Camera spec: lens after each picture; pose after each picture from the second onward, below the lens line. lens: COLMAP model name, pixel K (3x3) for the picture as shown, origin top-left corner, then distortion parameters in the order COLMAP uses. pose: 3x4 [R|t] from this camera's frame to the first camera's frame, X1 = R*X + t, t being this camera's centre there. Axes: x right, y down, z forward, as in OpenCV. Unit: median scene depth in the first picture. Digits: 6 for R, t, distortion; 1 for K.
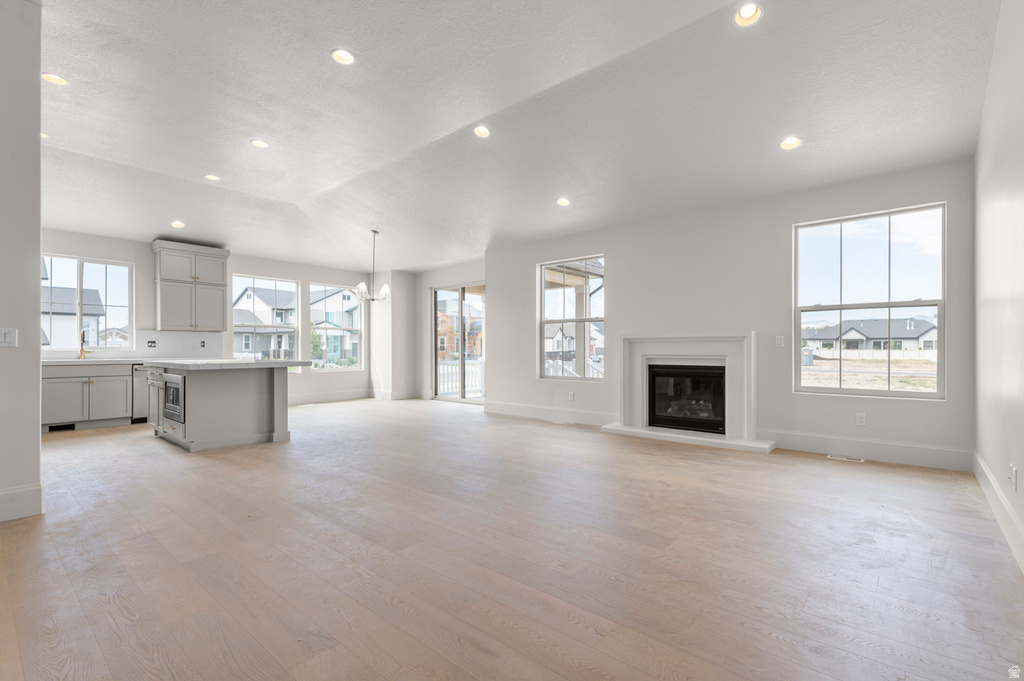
lens RADIAL K [[468.9, 0, 533.5], [0, 468.9, 350.1], [0, 0, 1]] dist [-0.000711, -0.000412]
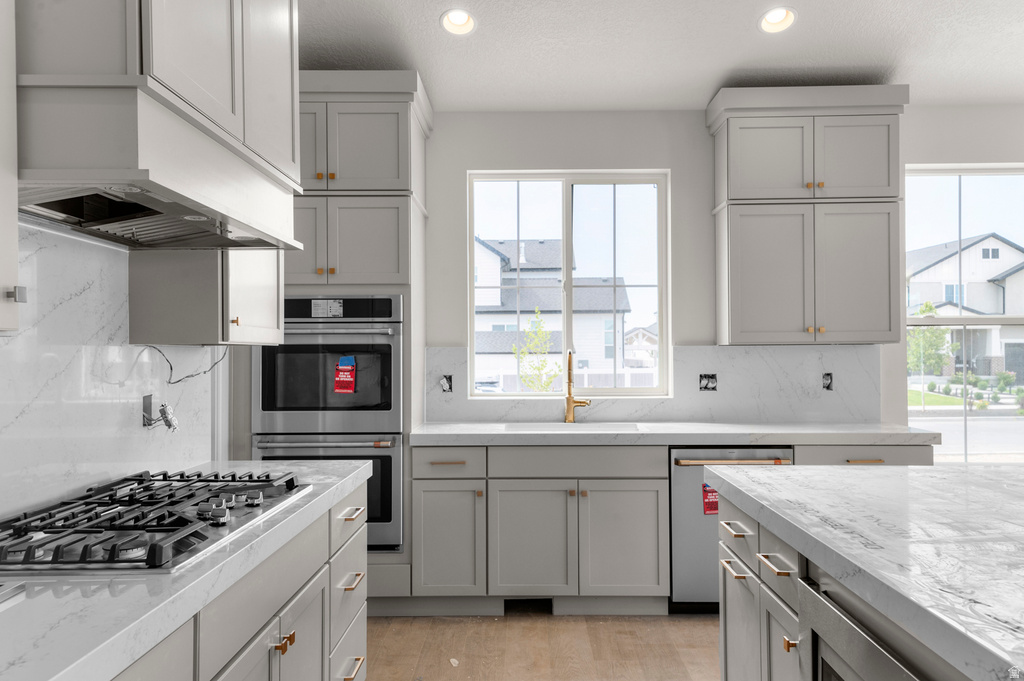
lens RADIAL K [[755.0, 0, 512.0], [0, 755.0, 340.5], [0, 0, 1]] dist [0.042783, -0.000900]
pose [[0.621750, -0.015175, -0.783068, -0.075858], [0.002887, 0.999850, -0.017084, -0.006172], [0.783210, 0.008361, 0.621701, 0.086909]]
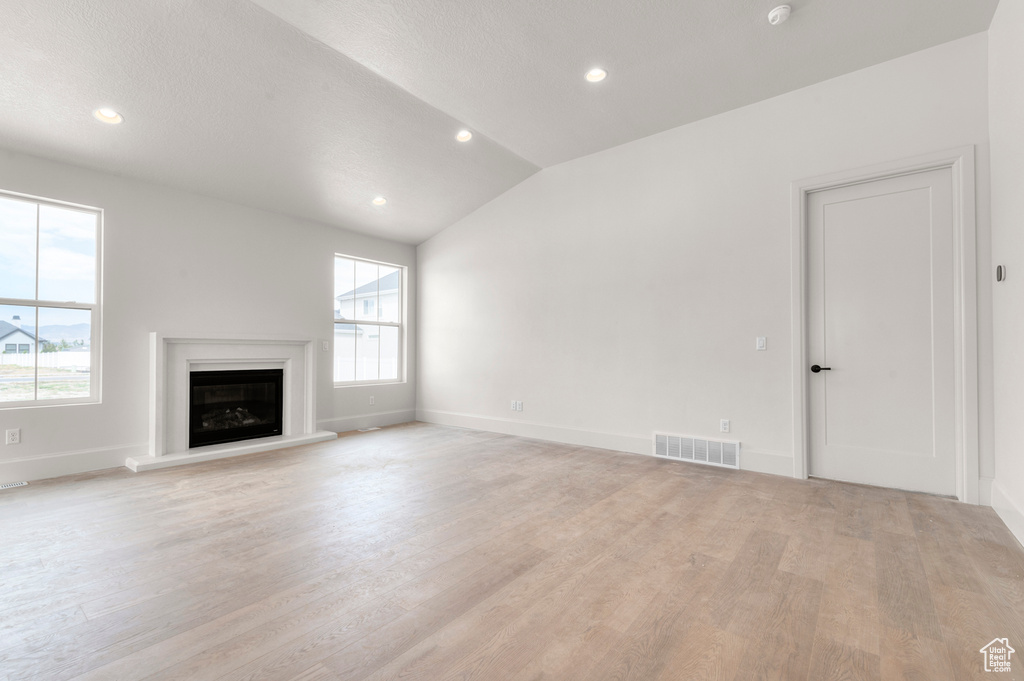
lens RADIAL K [[444.4, 0, 512.0], [0, 444.4, 340.5], [0, 0, 1]] dist [0.026561, 0.000138]
pose [[-0.014900, 0.027247, 0.999518, -1.184733], [0.002326, 0.999627, -0.027215, 0.000080], [-0.999886, 0.001920, -0.014957, 1.017313]]
